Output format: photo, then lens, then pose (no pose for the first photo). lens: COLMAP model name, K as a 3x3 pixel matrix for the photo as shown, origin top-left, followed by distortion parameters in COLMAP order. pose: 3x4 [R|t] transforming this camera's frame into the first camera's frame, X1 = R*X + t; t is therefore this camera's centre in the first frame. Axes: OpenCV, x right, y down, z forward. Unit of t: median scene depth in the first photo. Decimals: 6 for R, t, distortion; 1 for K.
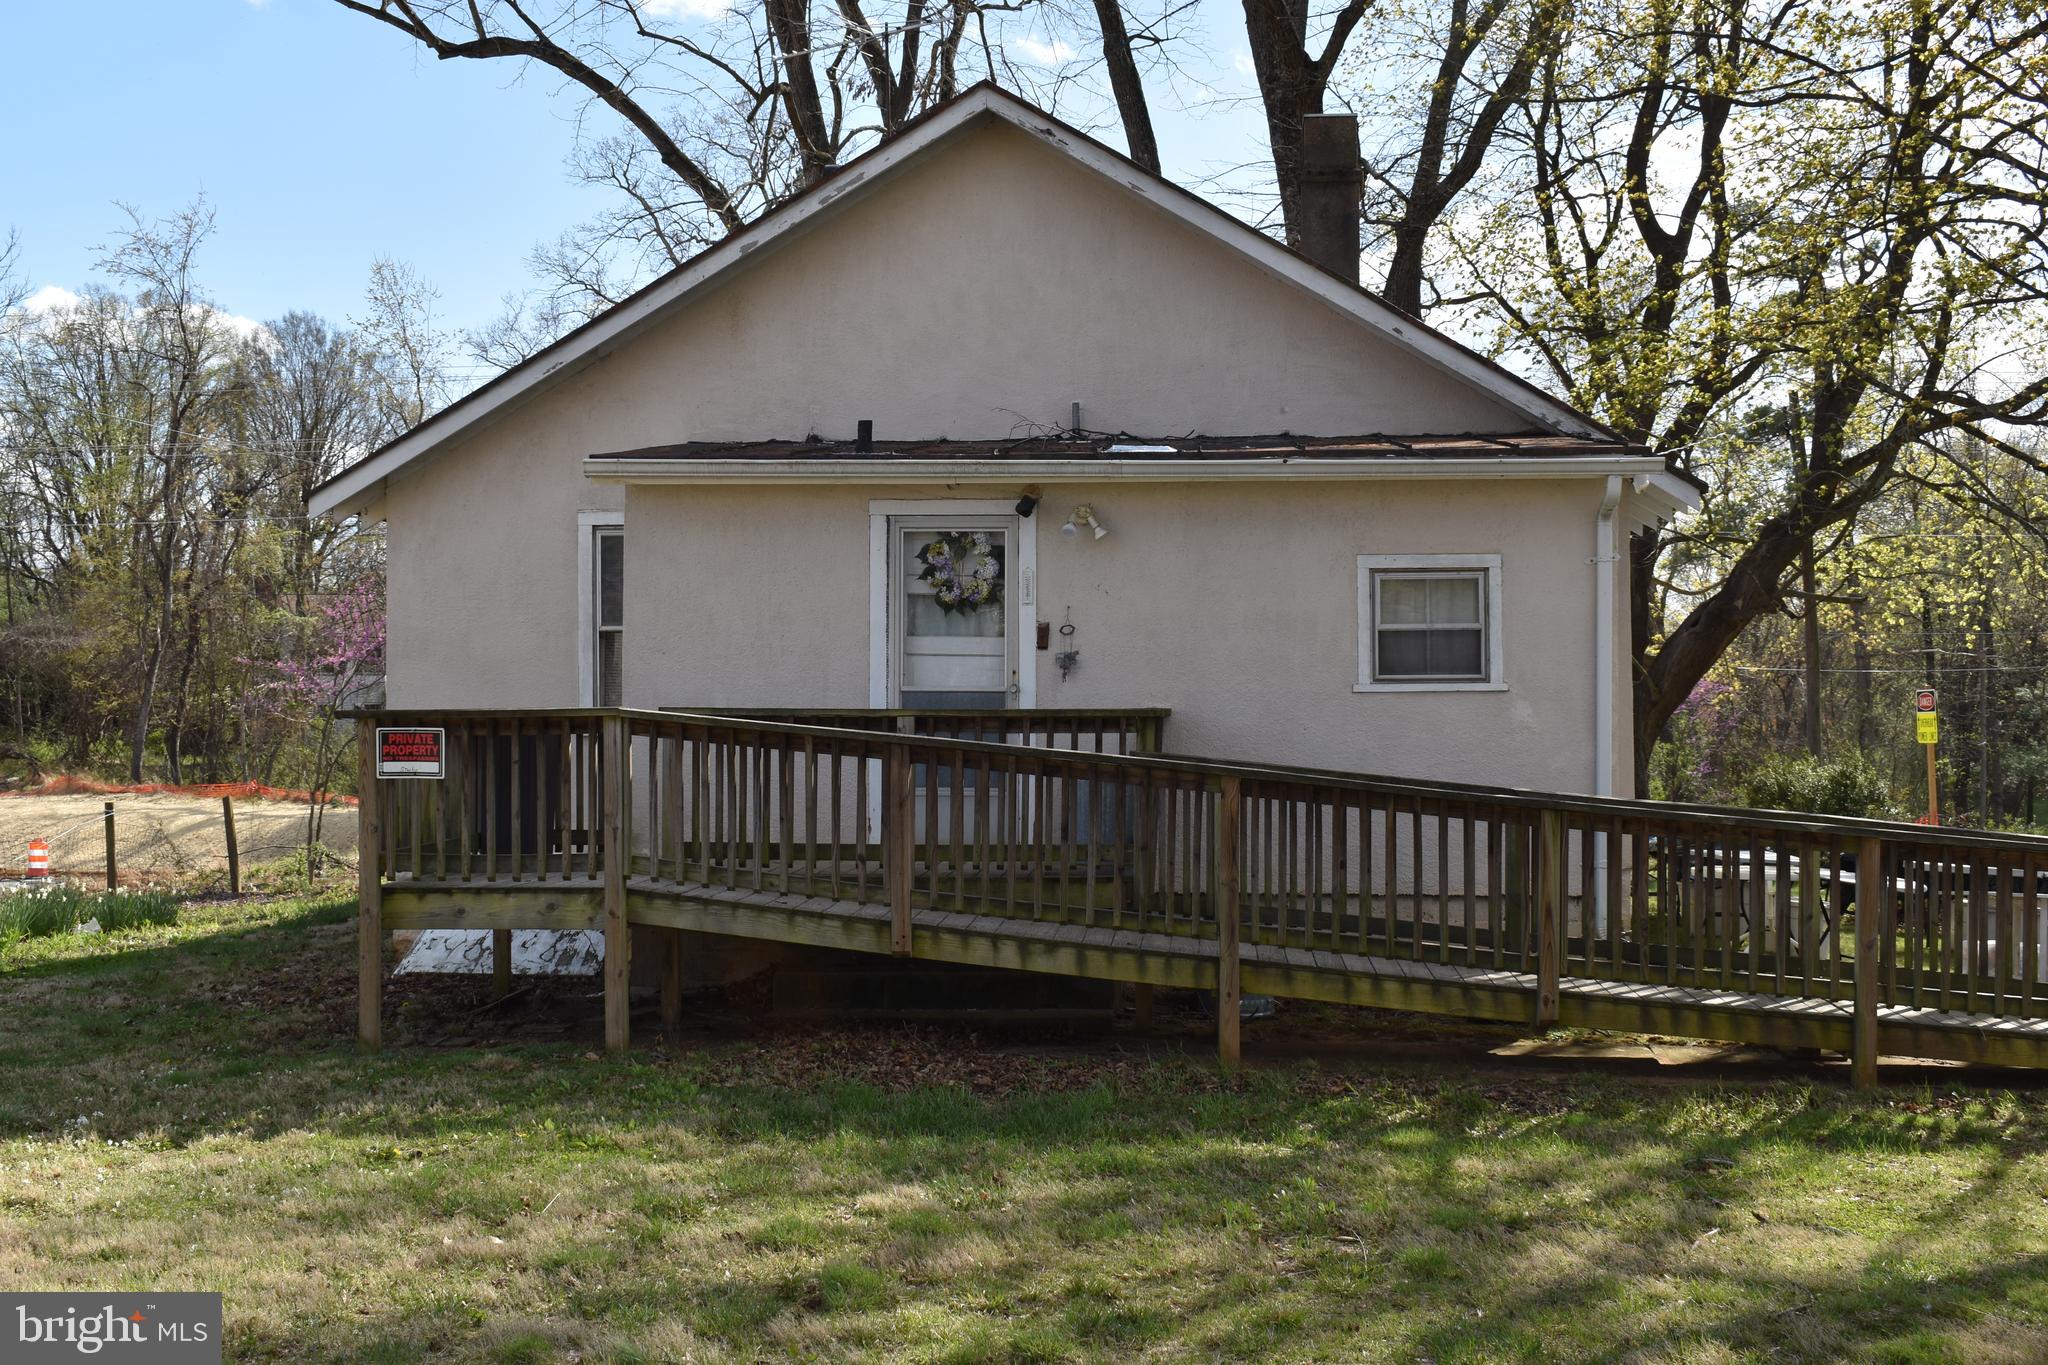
lens RADIAL K [[2340.0, 0, 1024.0], [0, 2340.0, 682.5], [0, 0, 1]] dist [-0.031234, -0.019379]
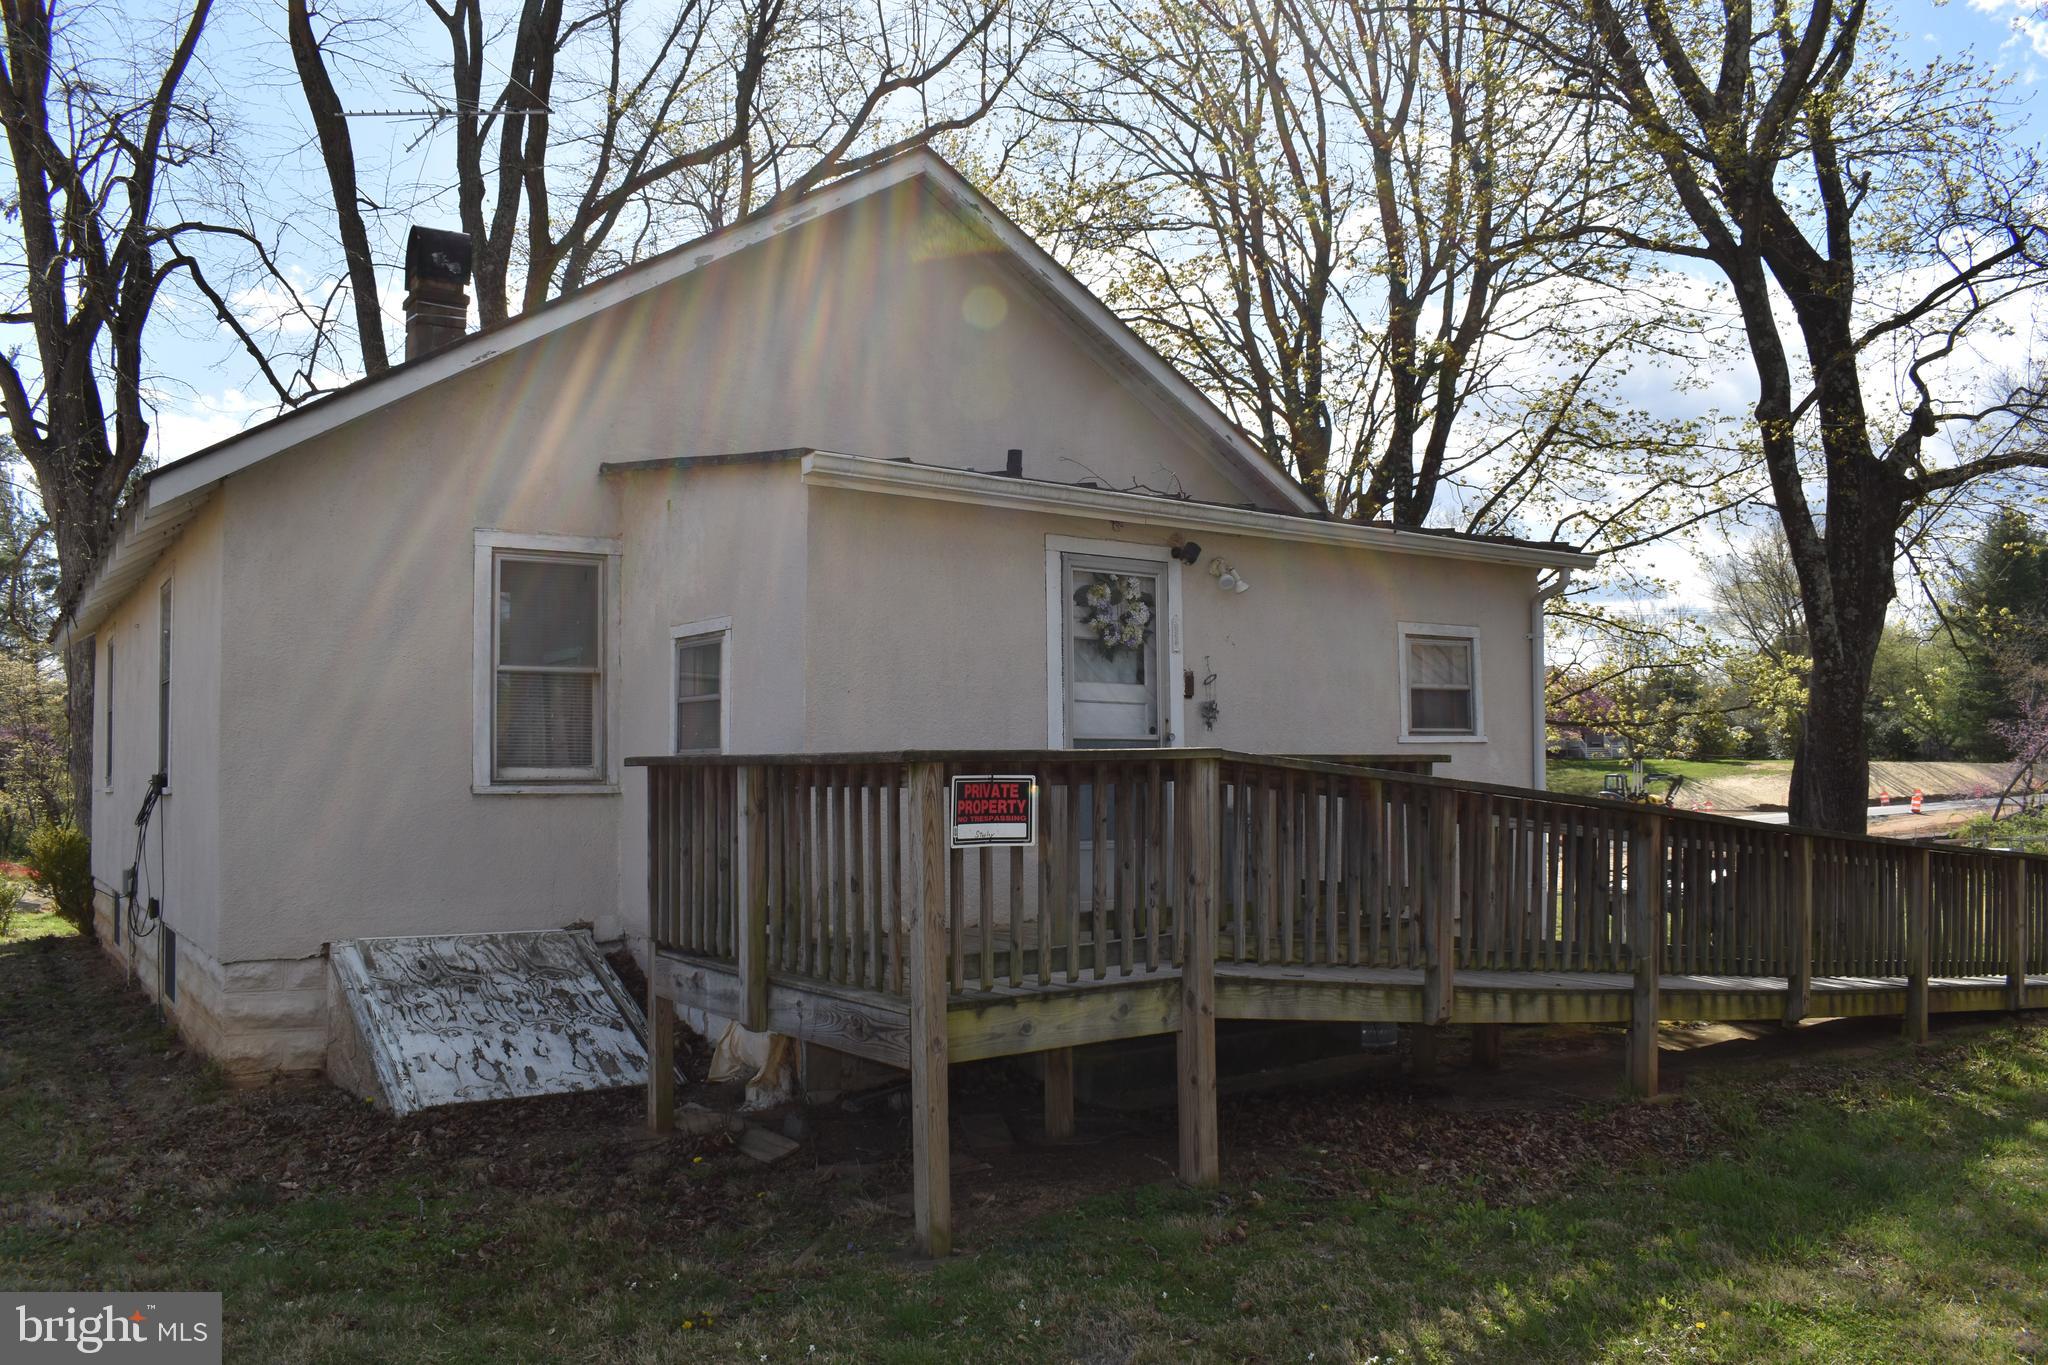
lens RADIAL K [[1593.1, 0, 1024.0], [0, 1593.1, 682.5], [0, 0, 1]] dist [-0.099275, 0.000264]
pose [[0.778327, 0.031832, 0.627051, -0.588318], [-0.001258, 0.998791, -0.049142, 0.015667], [-0.627857, 0.037459, 0.777426, 0.644509]]
